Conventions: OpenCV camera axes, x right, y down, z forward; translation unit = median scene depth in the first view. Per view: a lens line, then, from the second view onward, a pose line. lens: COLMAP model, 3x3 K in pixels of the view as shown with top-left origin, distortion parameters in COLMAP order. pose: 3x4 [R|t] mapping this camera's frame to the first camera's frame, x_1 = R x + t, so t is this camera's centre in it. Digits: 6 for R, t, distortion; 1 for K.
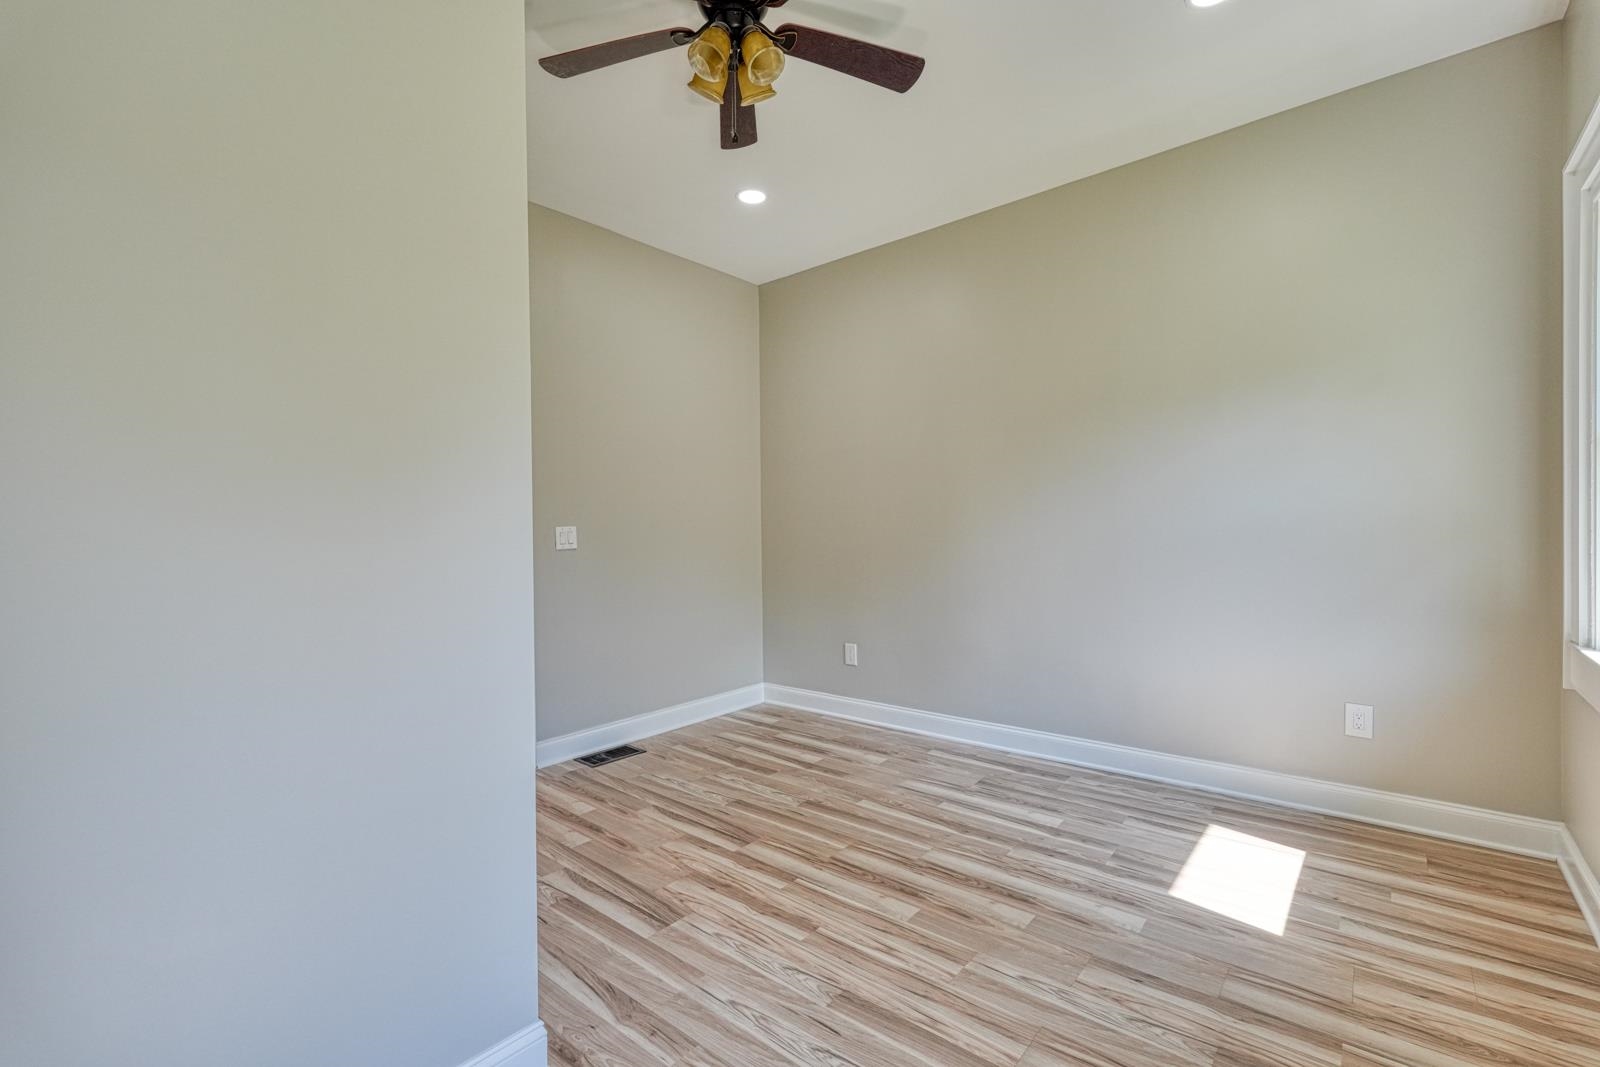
lens RADIAL K [[698.9, 0, 785.4], [0, 698.9, 539.7], [0, 0, 1]] dist [0.001667, 0.000997]
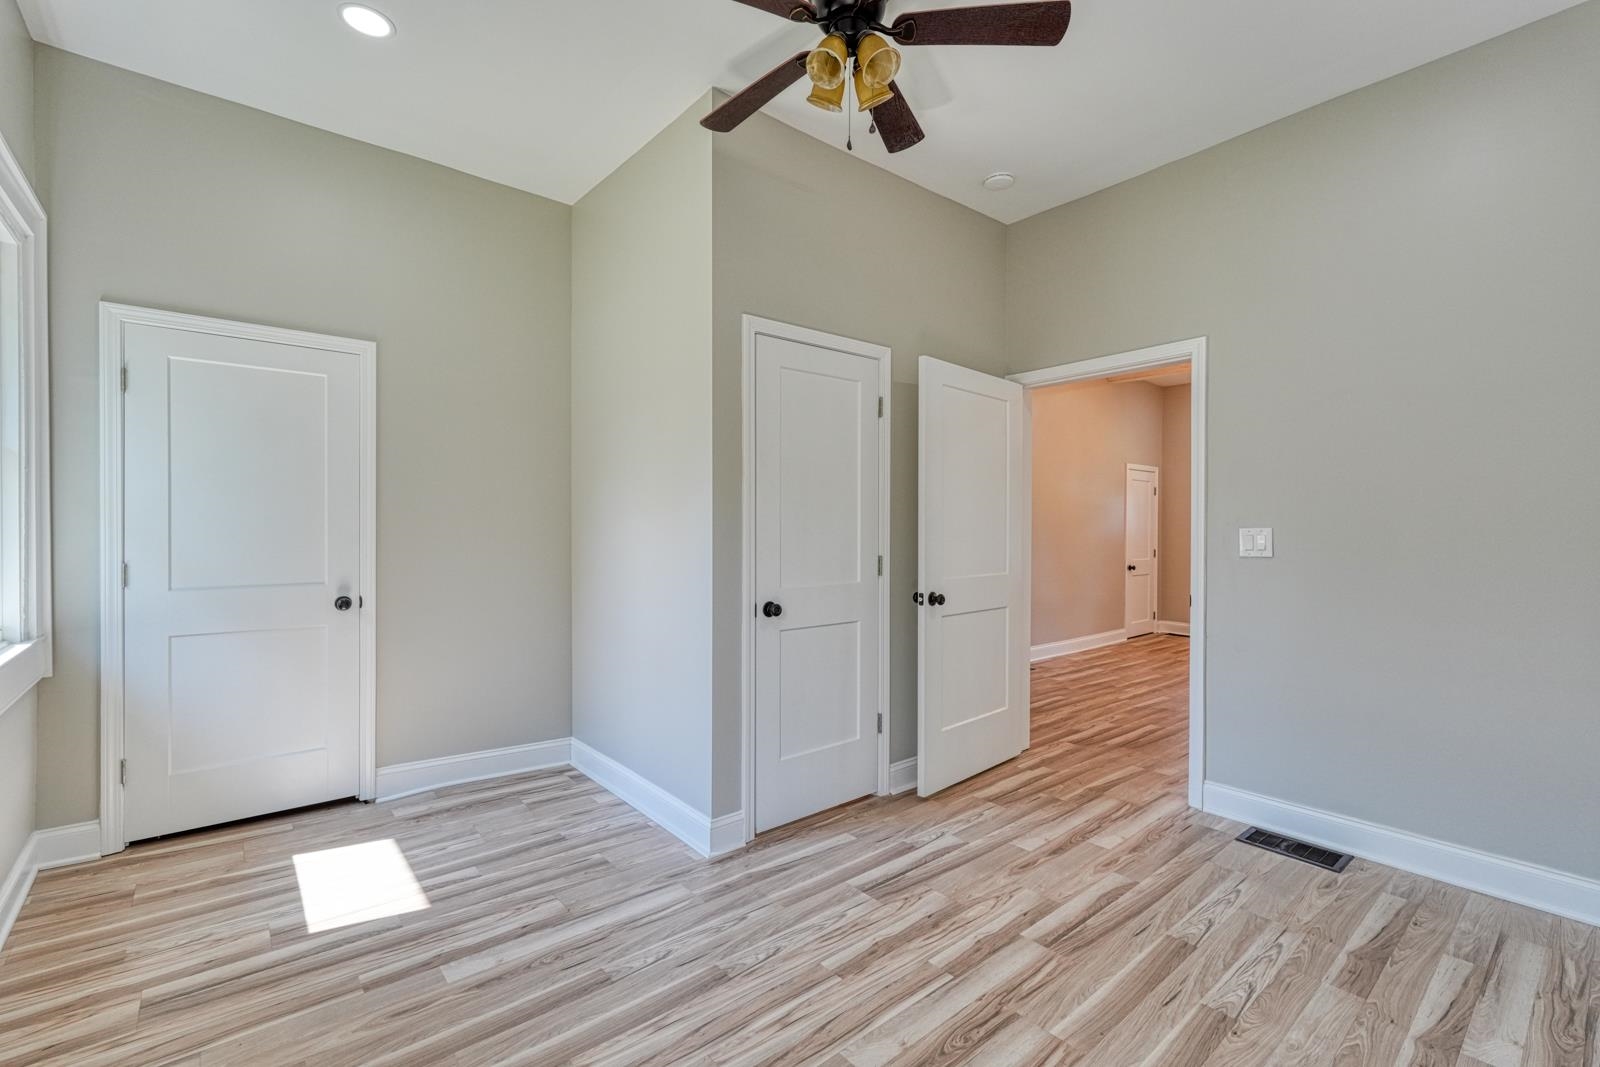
lens RADIAL K [[698.9, 0, 812.6], [0, 698.9, 528.6], [0, 0, 1]] dist [0.001667, 0.000997]
pose [[-0.162552, 0.008173, -0.986666, 0.777082], [-0.016708, 0.999800, 0.011035, -0.024587], [0.986558, 0.018279, -0.162383, 0.916460]]
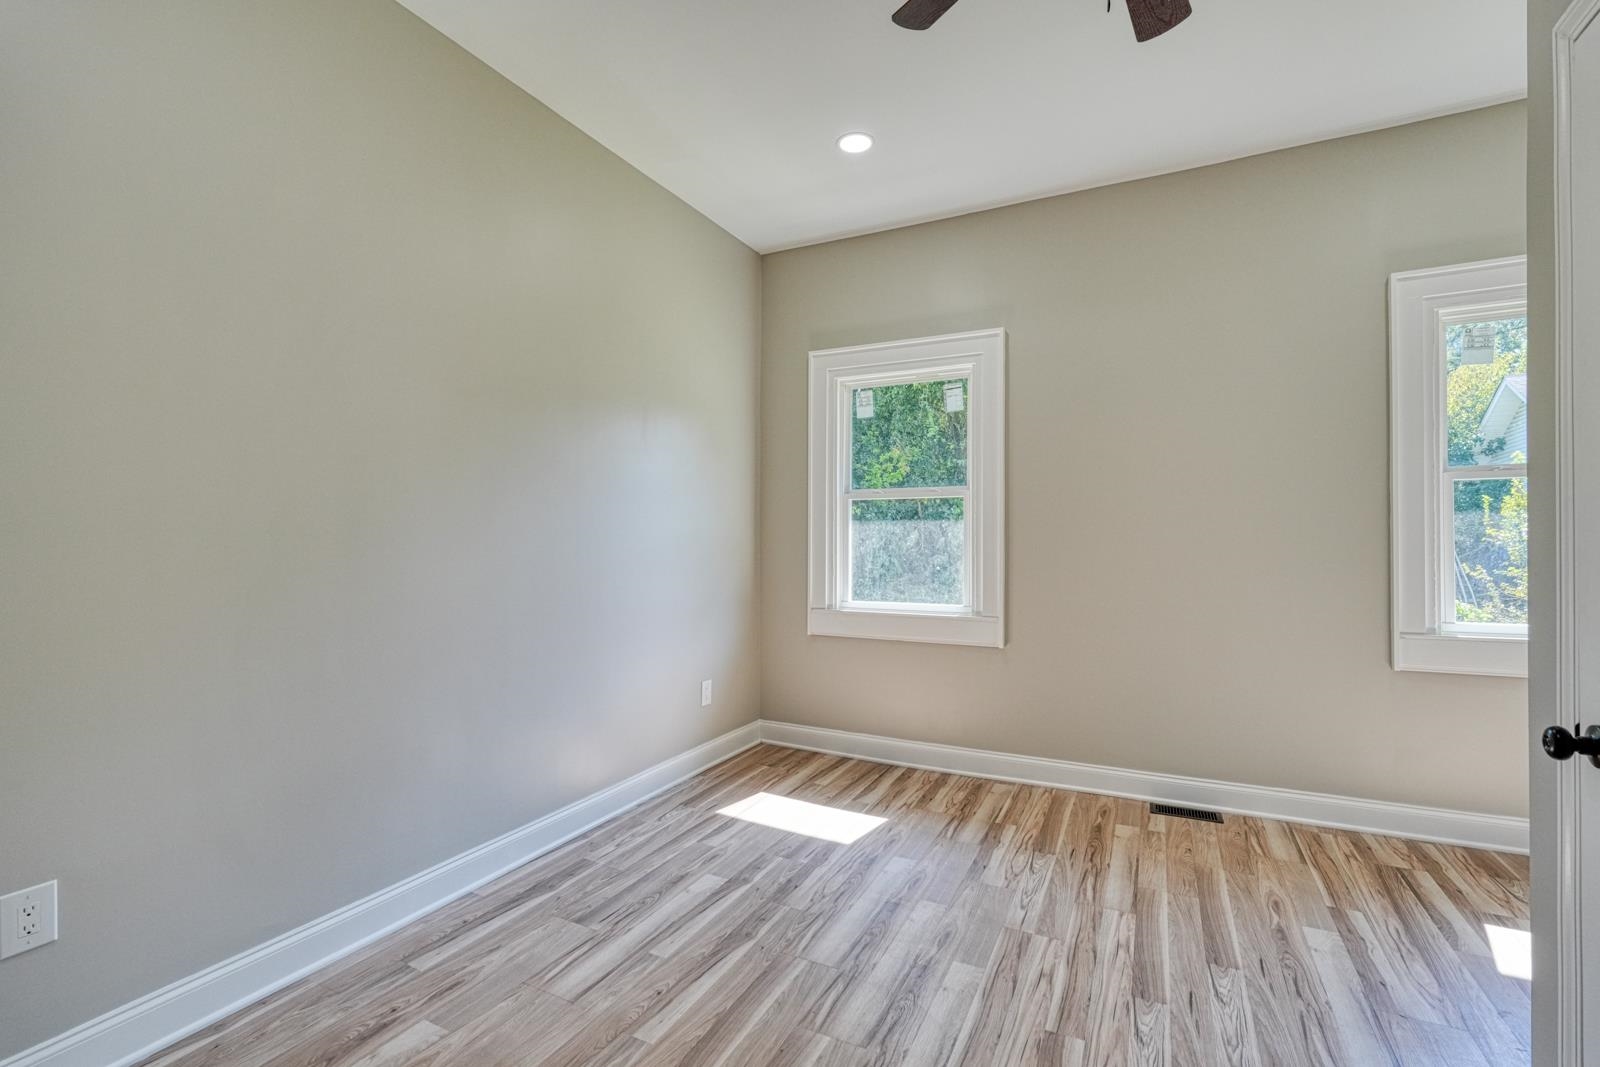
lens RADIAL K [[698.9, 0, 830.6], [0, 698.9, 545.0], [0, 0, 1]] dist [0.001667, 0.000997]
pose [[-0.262793, 0.012535, 0.964771, -0.565887], [0.019963, 0.999772, -0.007552, -0.007580], [-0.964646, 0.017275, -0.262983, 1.207476]]
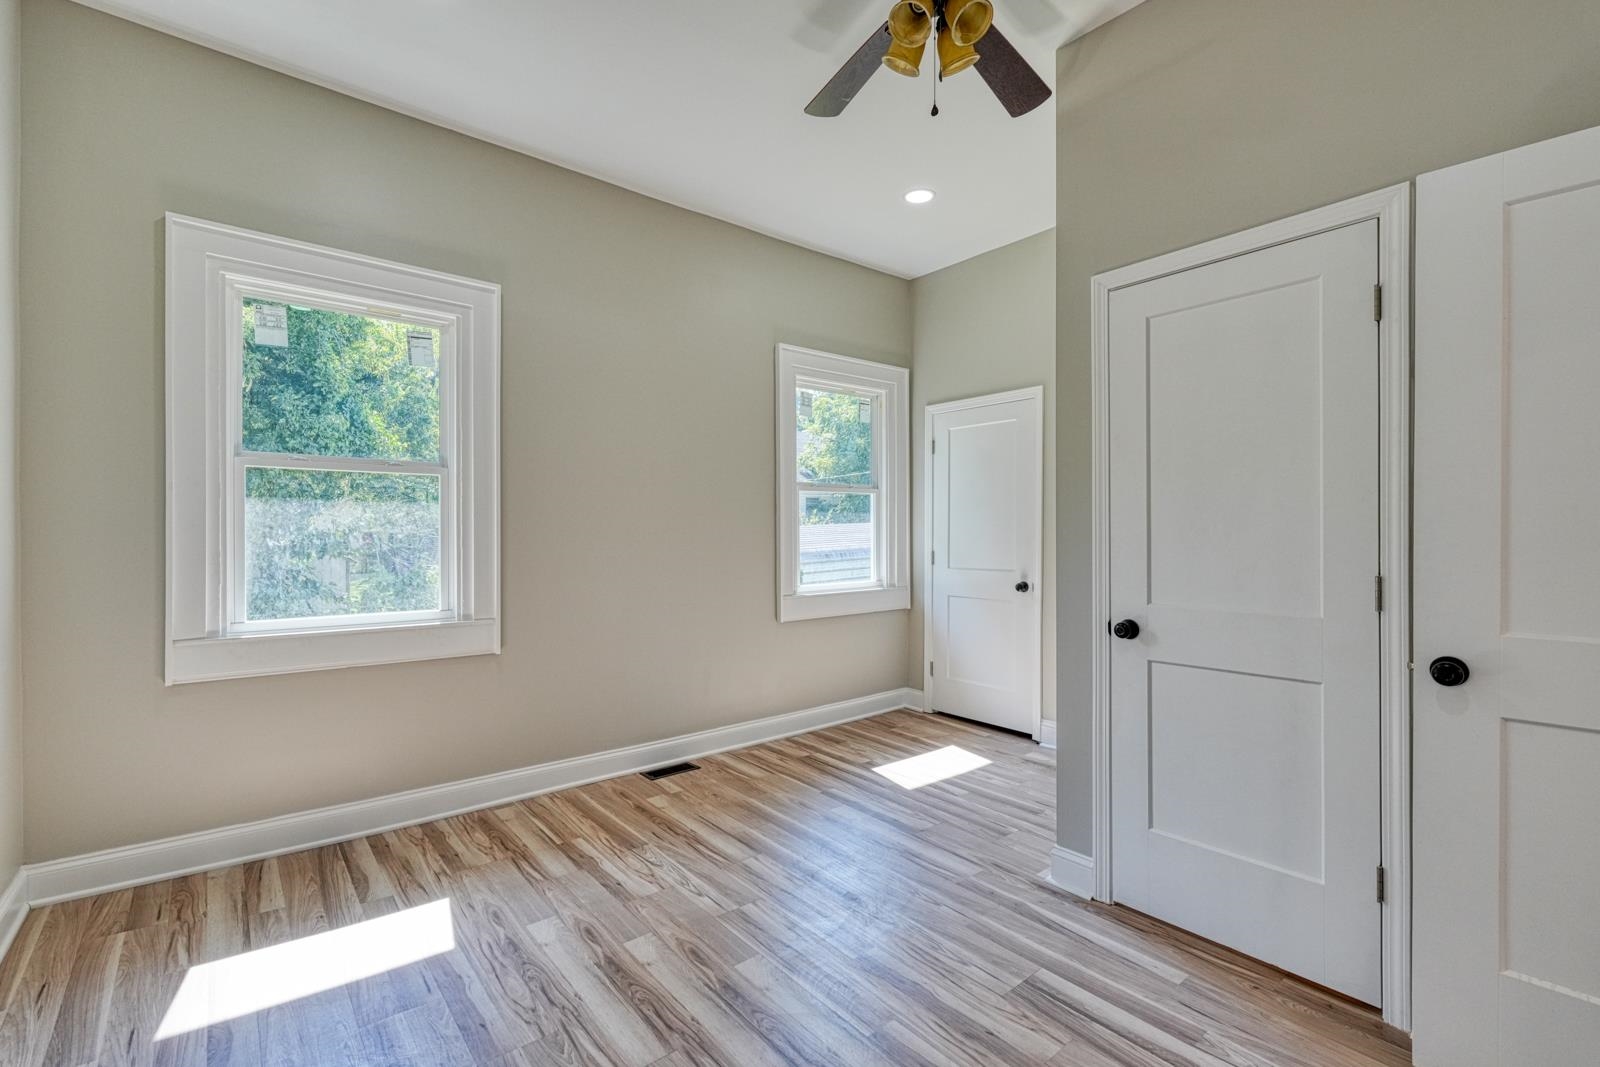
lens RADIAL K [[698.9, 0, 784.7], [0, 698.9, 538.8], [0, 0, 1]] dist [0.001667, 0.000997]
pose [[-0.982325, 0.010663, 0.186881, -0.034373], [0.015130, 0.999633, 0.022489, -0.024718], [-0.186573, 0.024919, -0.982125, 1.604589]]
